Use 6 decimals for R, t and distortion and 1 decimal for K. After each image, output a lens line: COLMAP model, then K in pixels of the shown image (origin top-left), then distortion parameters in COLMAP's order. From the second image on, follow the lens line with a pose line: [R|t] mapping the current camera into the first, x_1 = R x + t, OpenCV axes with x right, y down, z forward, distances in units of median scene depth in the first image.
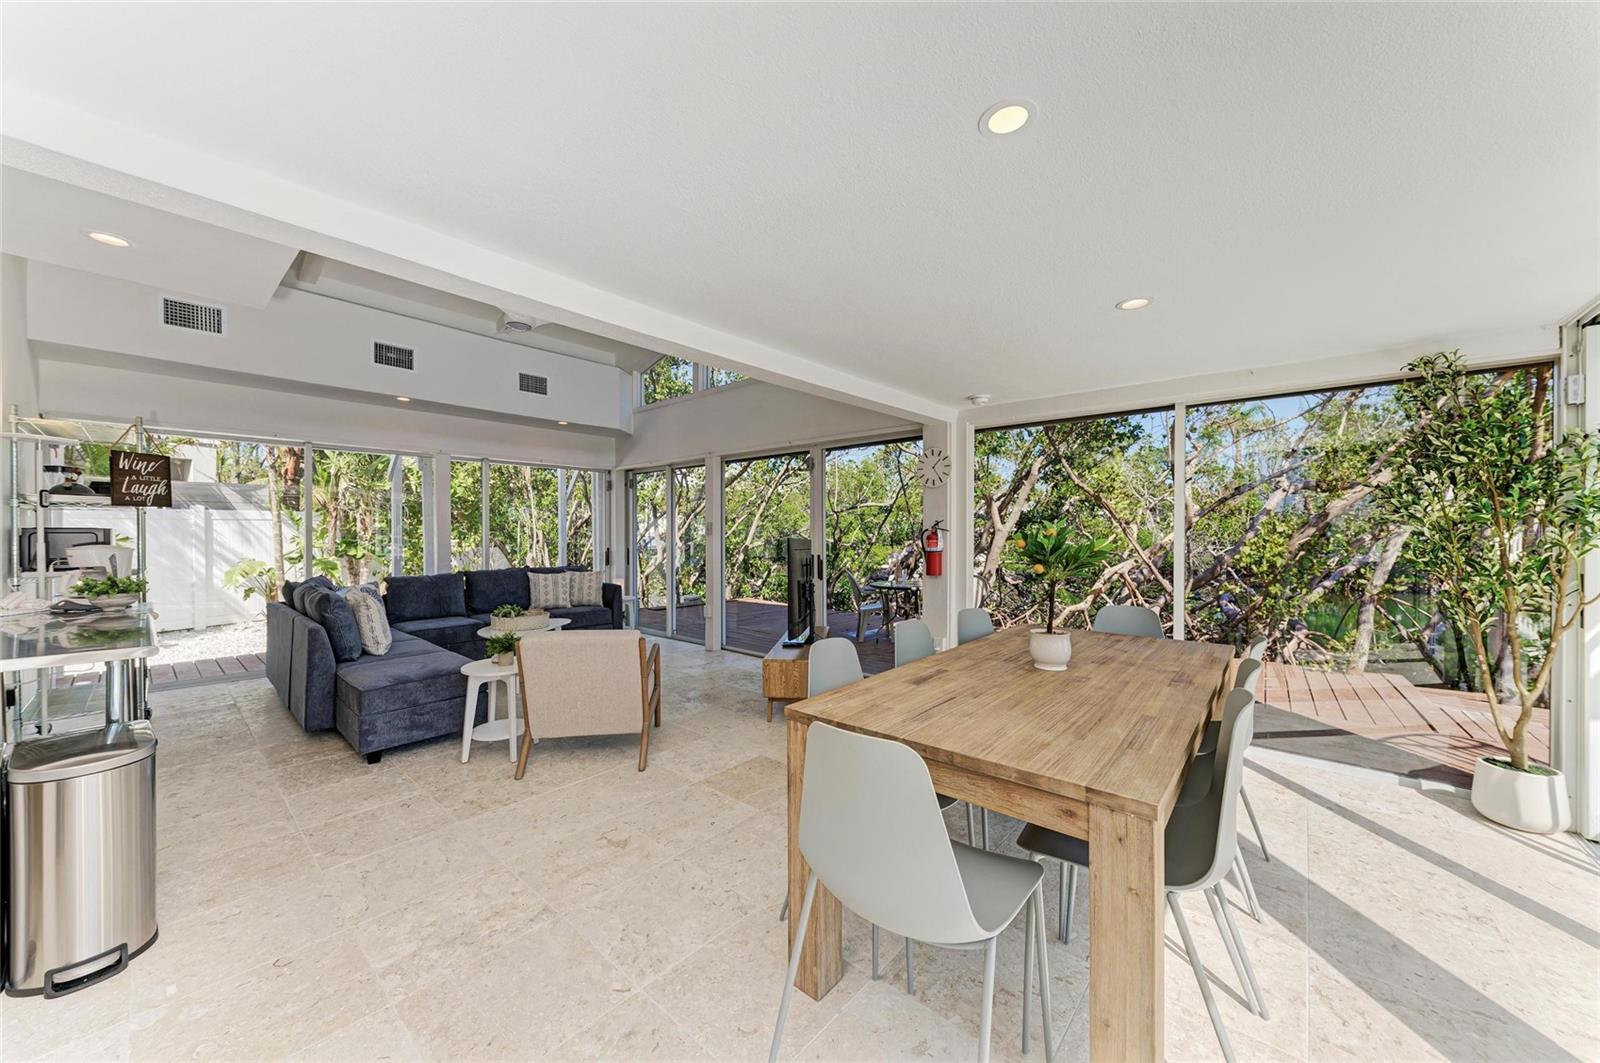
lens RADIAL K [[581.6, 0, 795.5], [0, 581.6, 533.7], [0, 0, 1]] dist [0.004316, 0.000109]
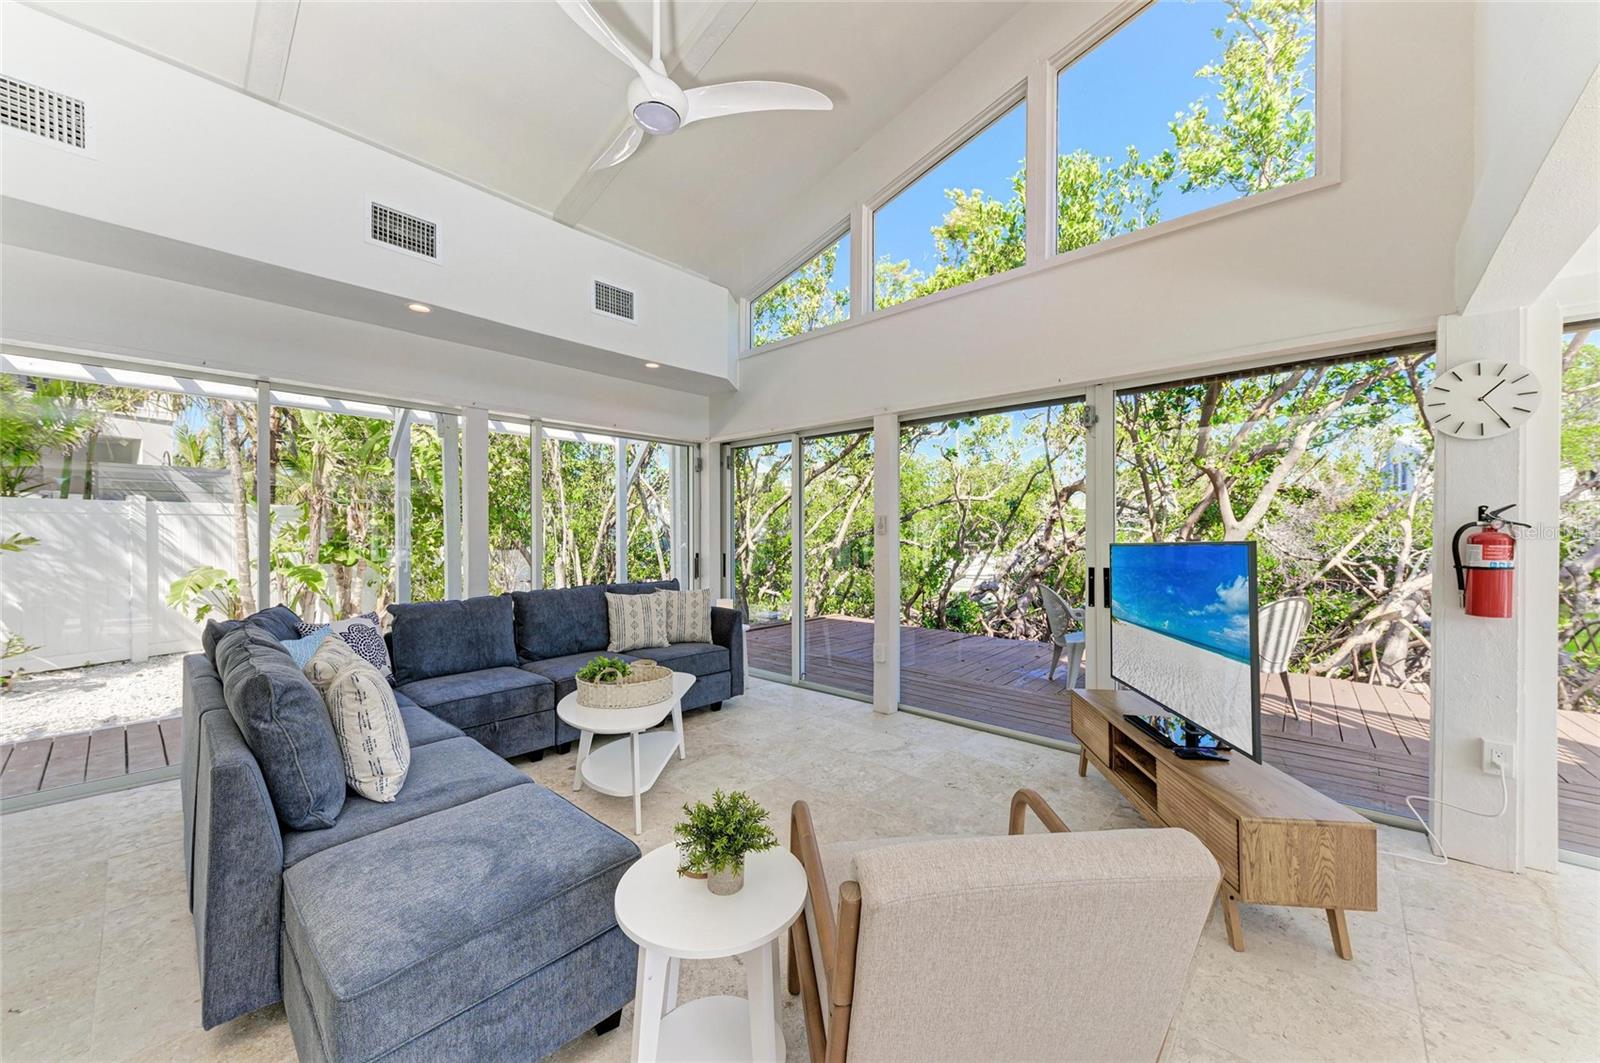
lens RADIAL K [[614.2, 0, 799.9], [0, 614.2, 533.0], [0, 0, 1]] dist [0.003170, -0.000533]
pose [[0.999897, -0.000289, -0.014340, -0.218824], [0.000282, 1.000000, -0.000487, 0.000648], [0.014340, 0.000482, 0.999897, 0.299749]]
